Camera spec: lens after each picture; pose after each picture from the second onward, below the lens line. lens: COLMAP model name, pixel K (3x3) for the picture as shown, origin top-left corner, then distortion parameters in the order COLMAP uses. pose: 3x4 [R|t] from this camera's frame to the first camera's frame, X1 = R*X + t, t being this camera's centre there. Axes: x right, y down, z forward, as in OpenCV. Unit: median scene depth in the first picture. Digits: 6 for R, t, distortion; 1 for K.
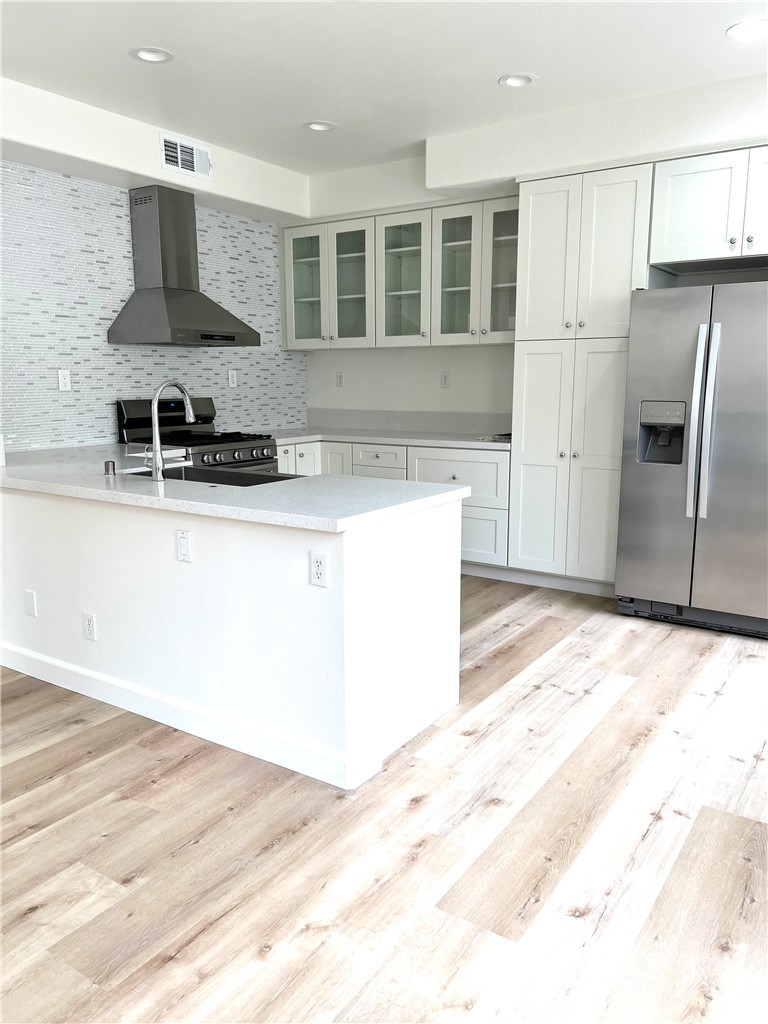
lens RADIAL K [[773.6, 0, 382.8], [0, 773.6, 516.5], [0, 0, 1]] dist [0.066000, -0.077458]
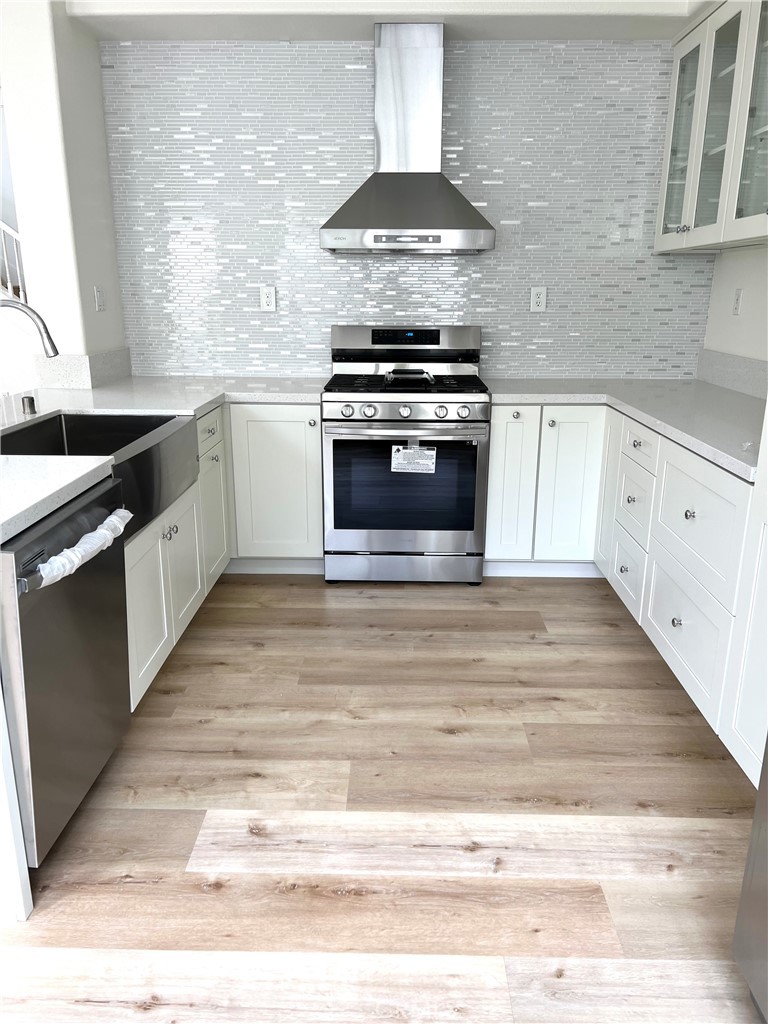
lens RADIAL K [[773.6, 0, 382.8], [0, 773.6, 516.5], [0, 0, 1]] dist [0.066000, -0.077458]
pose [[0.538295, 0.245303, -0.806266, 0.414918], [-0.159222, 0.969074, 0.188534, -0.120722], [0.827579, 0.026888, 0.560705, 0.612673]]
